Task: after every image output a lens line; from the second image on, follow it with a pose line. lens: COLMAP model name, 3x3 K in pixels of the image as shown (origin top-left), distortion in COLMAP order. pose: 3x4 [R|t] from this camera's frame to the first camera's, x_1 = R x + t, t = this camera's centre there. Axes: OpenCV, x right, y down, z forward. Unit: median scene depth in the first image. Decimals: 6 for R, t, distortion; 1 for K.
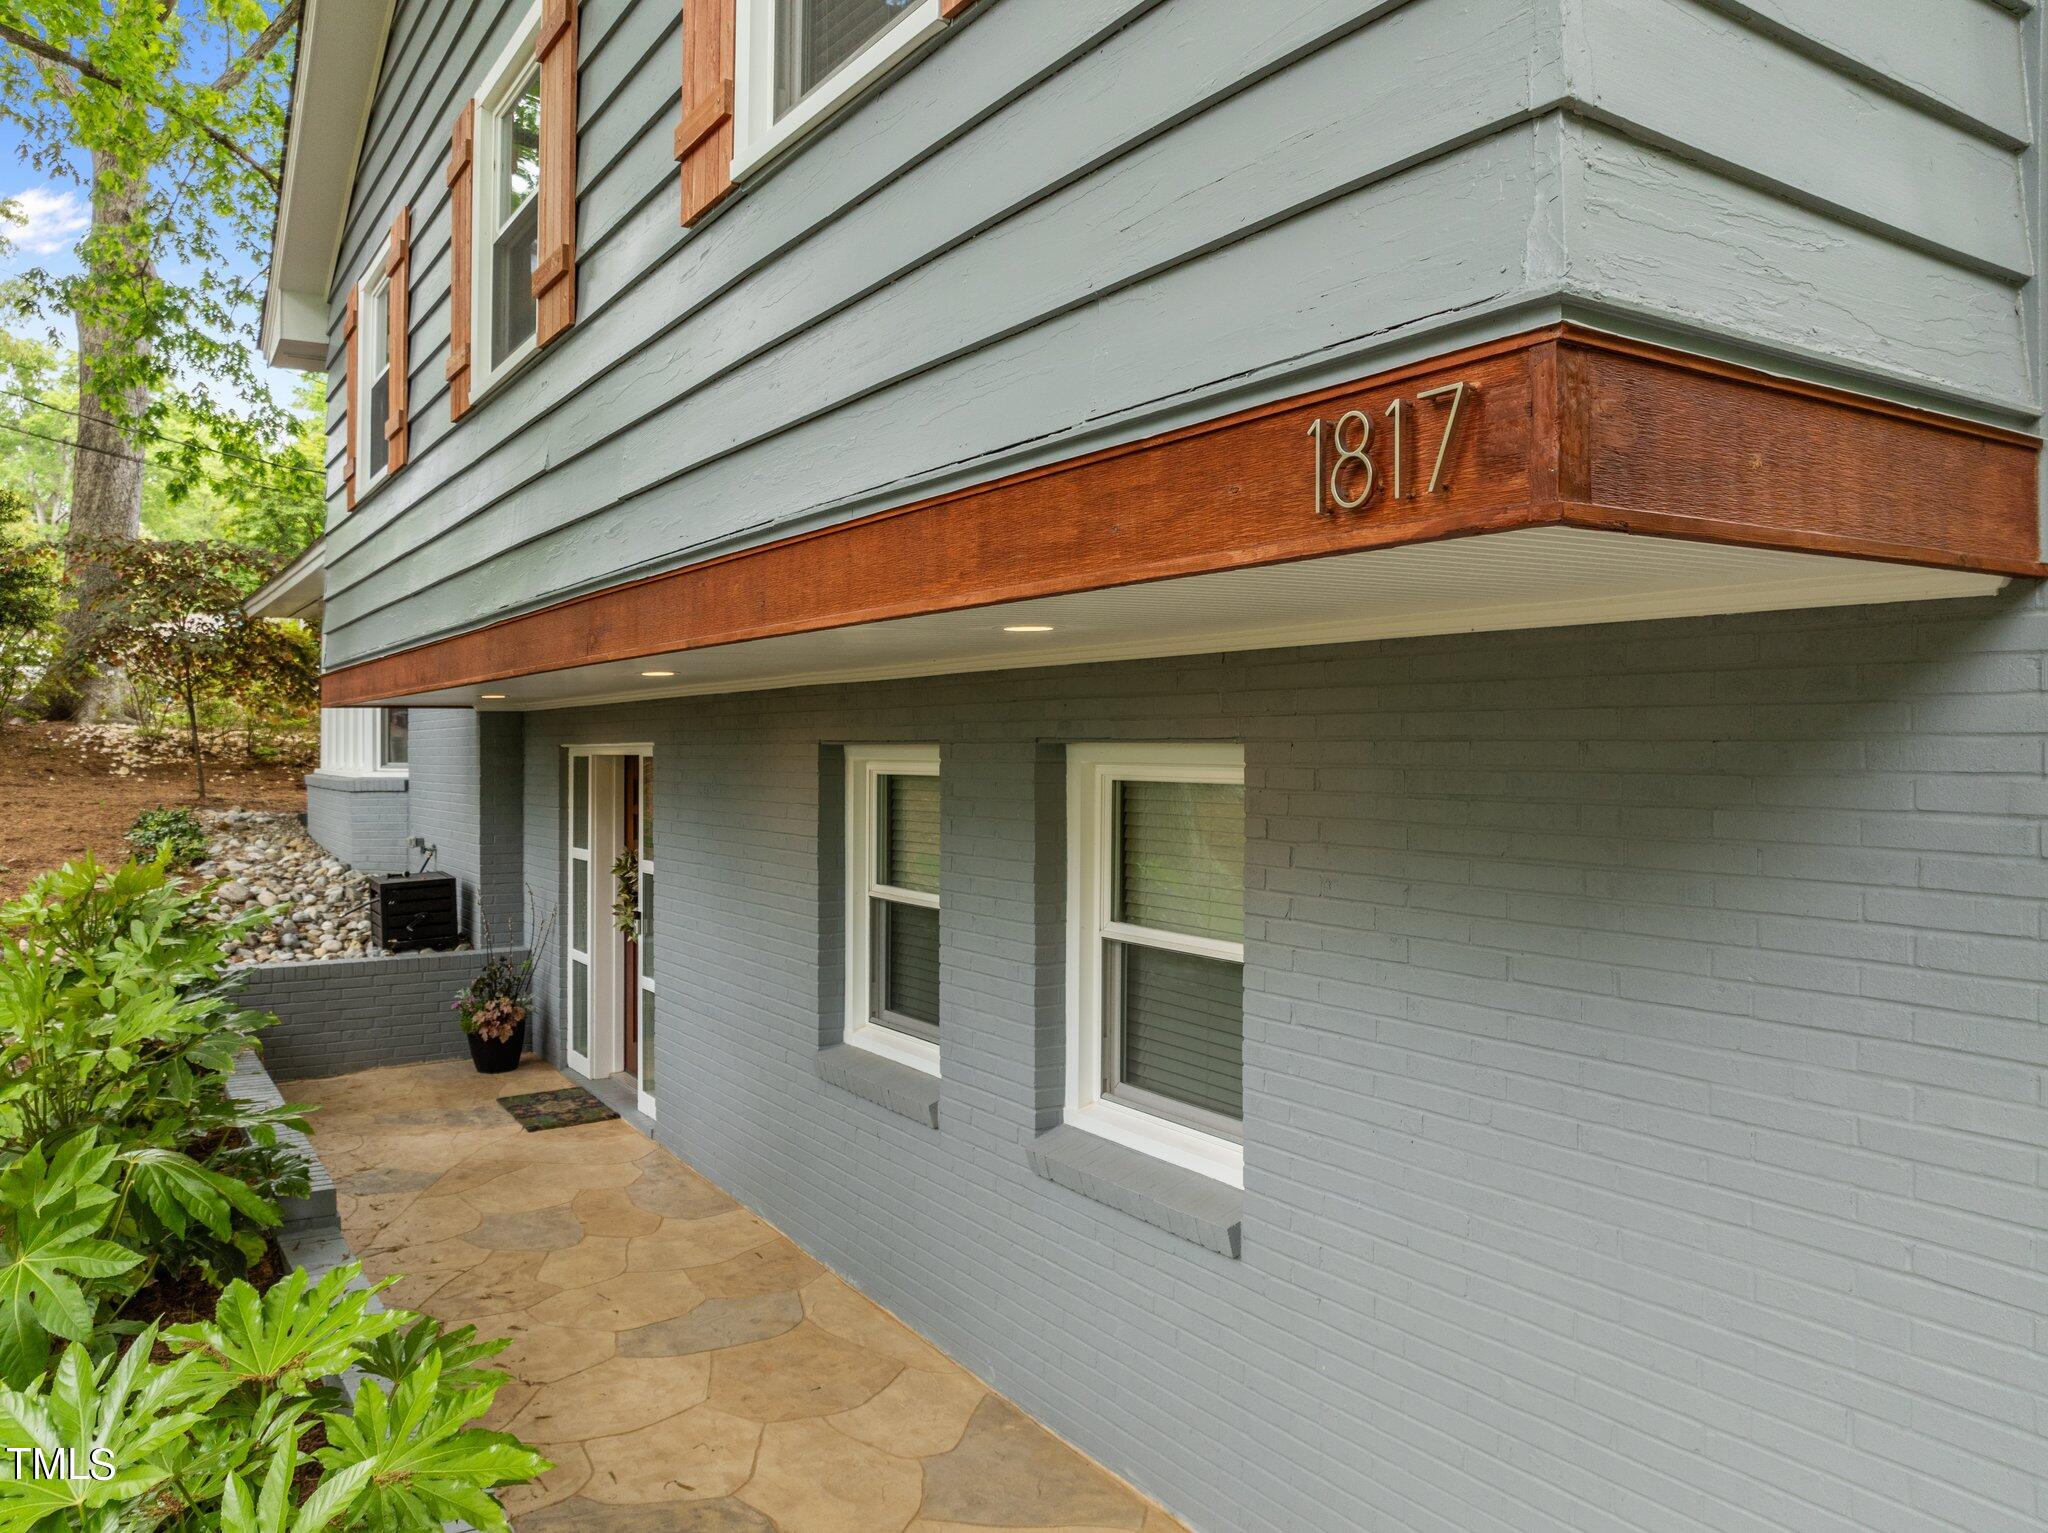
lens RADIAL K [[1468.5, 0, 1022.8], [0, 1468.5, 759.7], [0, 0, 1]] dist [-0.043322, 0.002290]
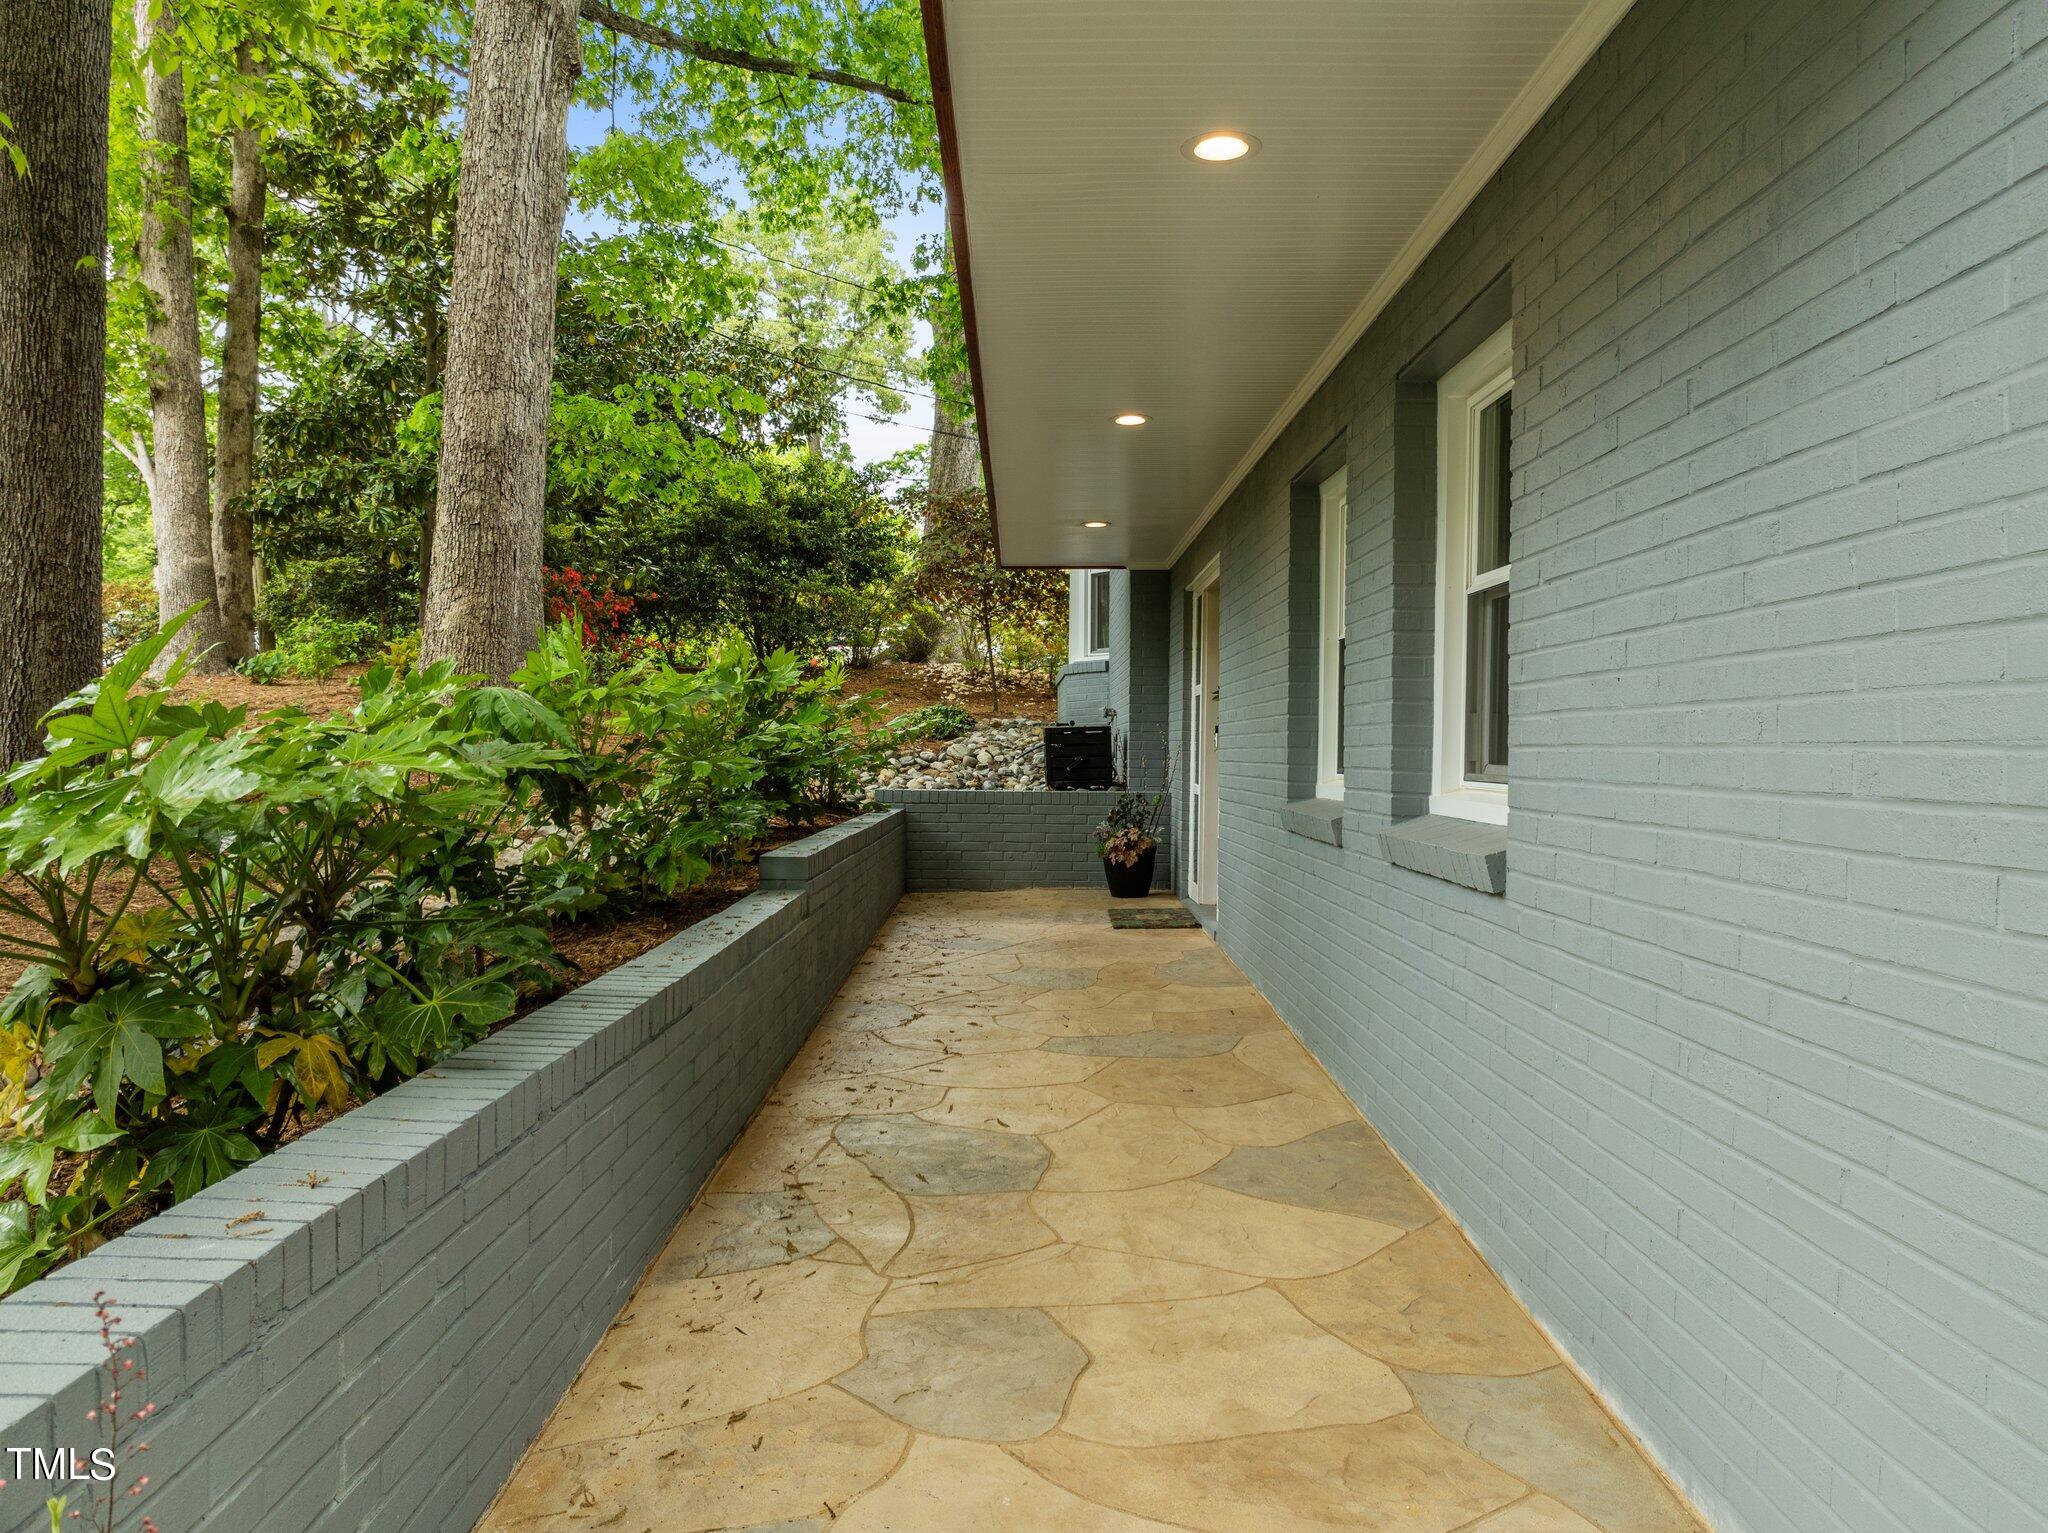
lens RADIAL K [[1433.1, 0, 1026.0], [0, 1433.1, 766.0], [0, 0, 1]] dist [0.000061, -0.000093]
pose [[0.838910, 0.012116, -0.544135, 0.151558], [-0.009603, 0.999926, 0.007458, 0.111309], [0.544185, -0.001031, 0.838965, 0.073851]]
